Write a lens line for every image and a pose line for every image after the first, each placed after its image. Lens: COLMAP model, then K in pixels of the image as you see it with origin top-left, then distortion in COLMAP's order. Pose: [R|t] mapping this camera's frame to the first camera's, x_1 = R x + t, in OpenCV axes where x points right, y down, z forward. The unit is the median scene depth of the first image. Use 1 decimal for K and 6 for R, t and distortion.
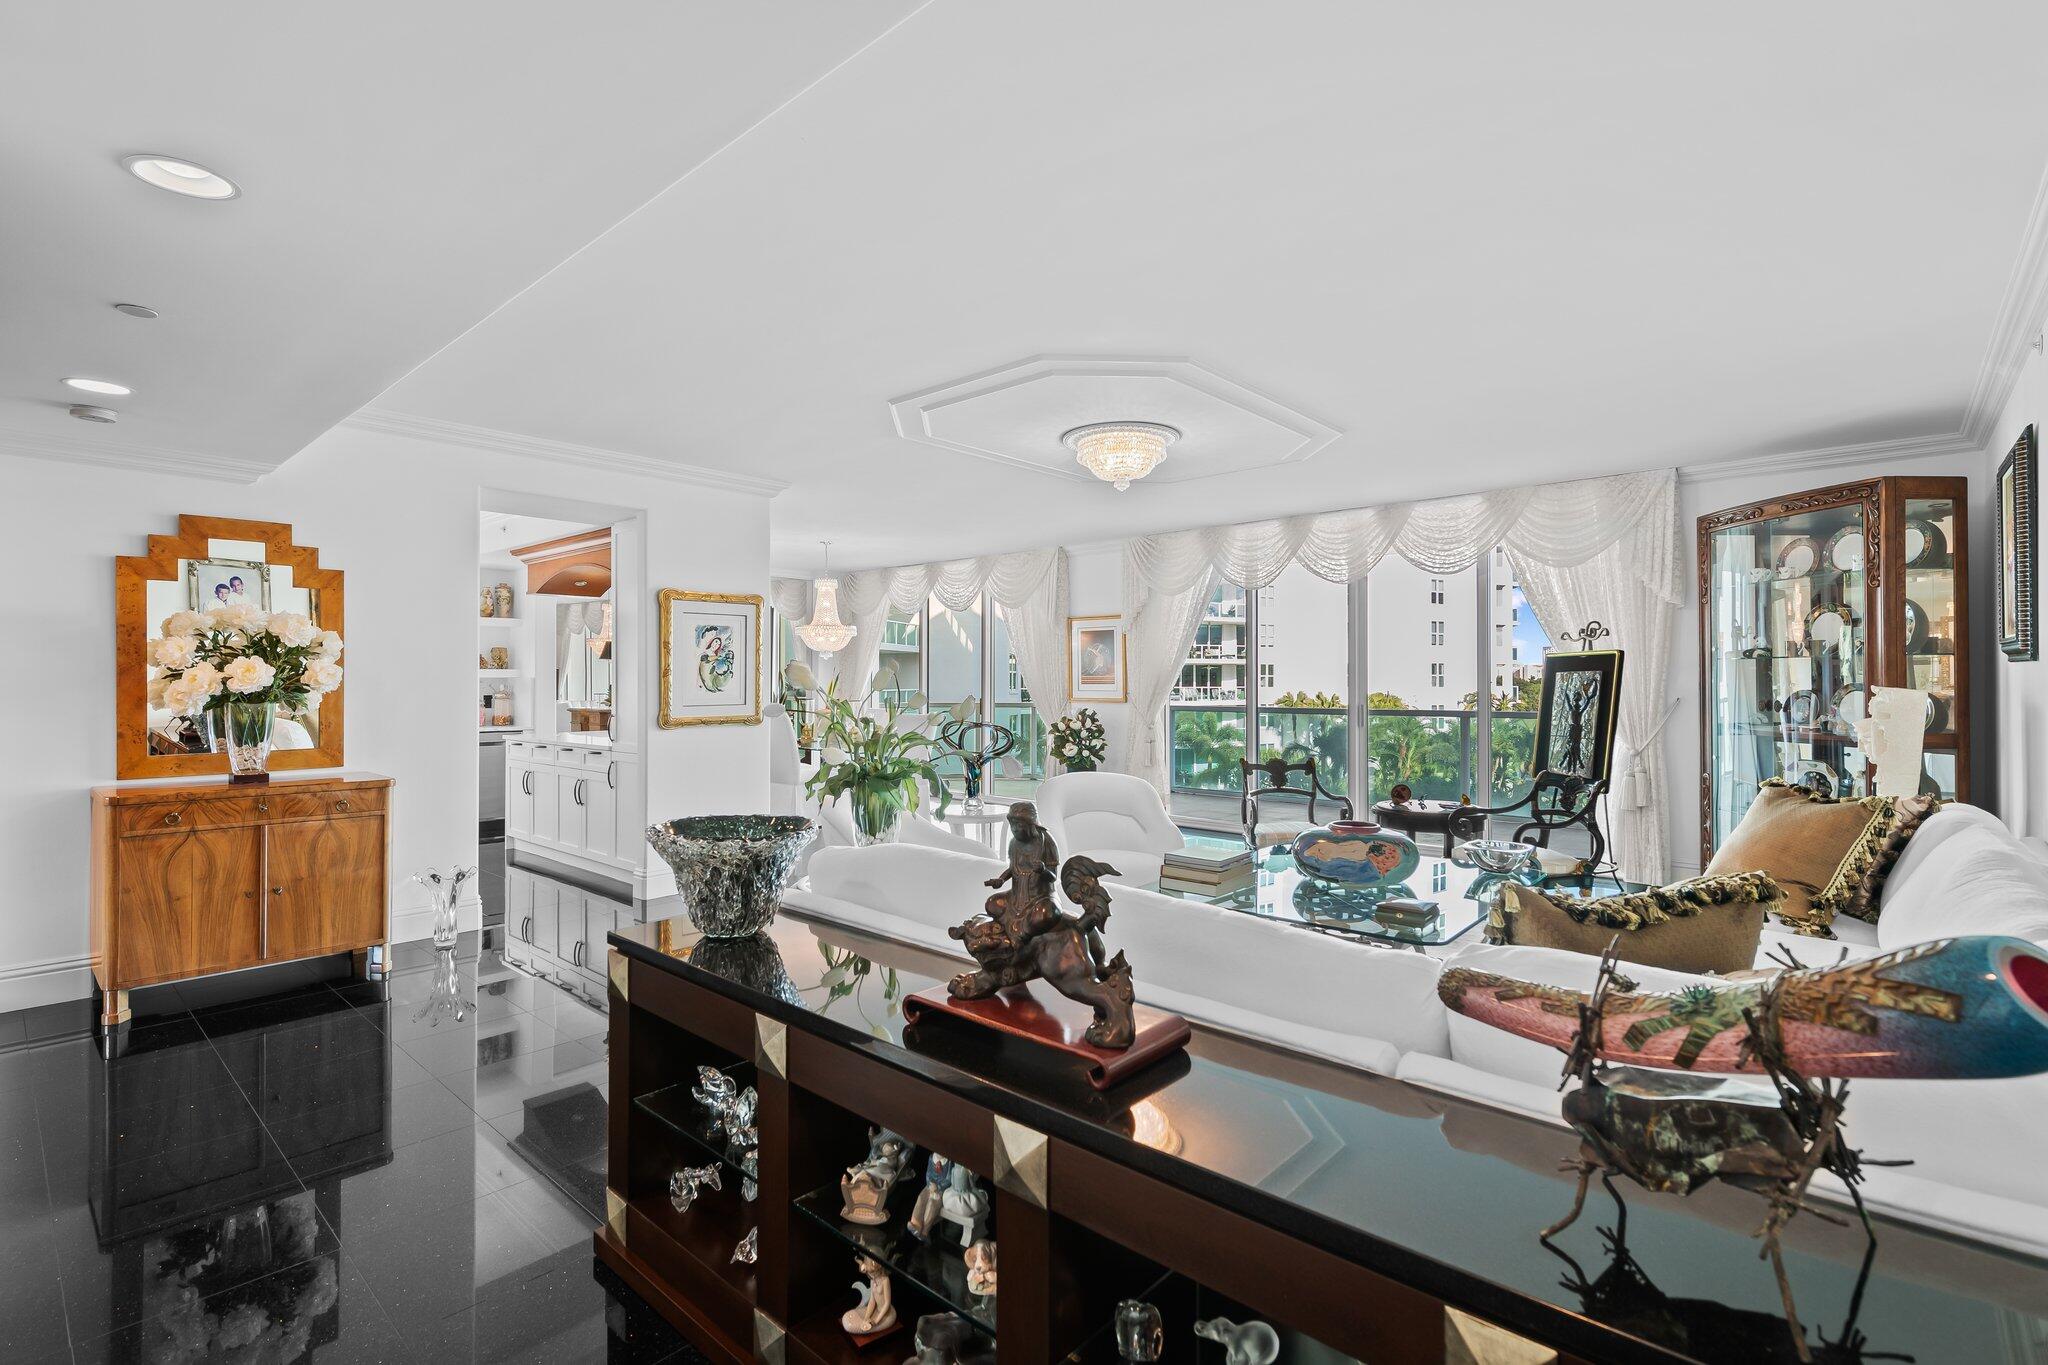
lens RADIAL K [[952.3, 0, 1031.0], [0, 952.3, 683.2], [0, 0, 1]] dist [0.002976, -0.001788]
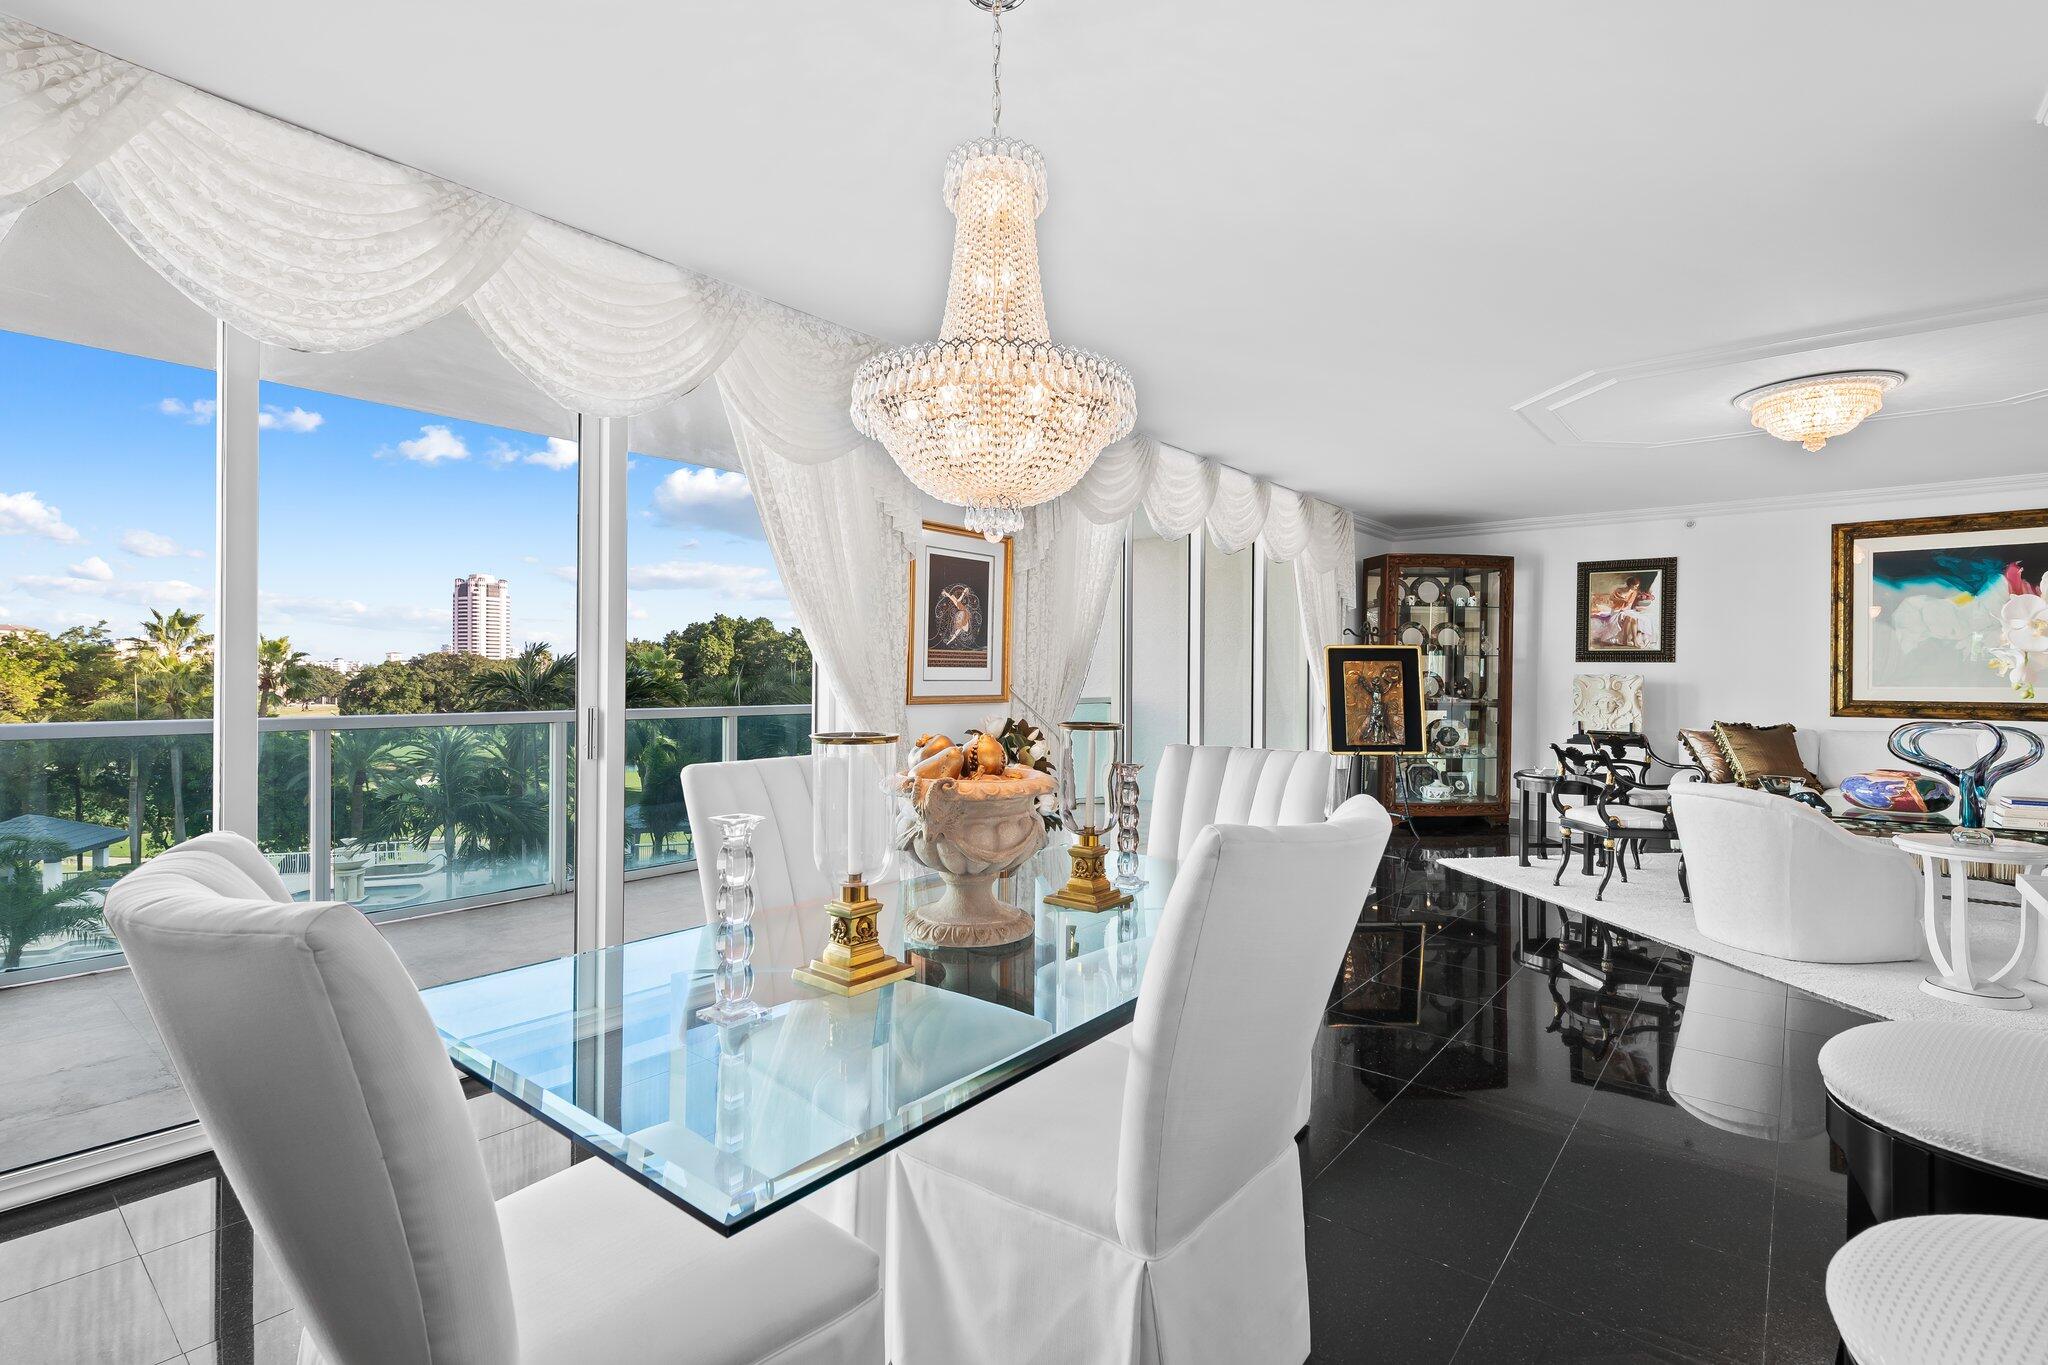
lens RADIAL K [[952.3, 0, 1028.9], [0, 952.3, 675.6], [0, 0, 1]] dist [0.002976, -0.001788]
pose [[-0.049782, -0.005652, 0.998744, -0.621496], [-0.008265, 0.999952, 0.005247, 0.003801], [-0.998726, -0.007993, -0.049826, 1.447357]]
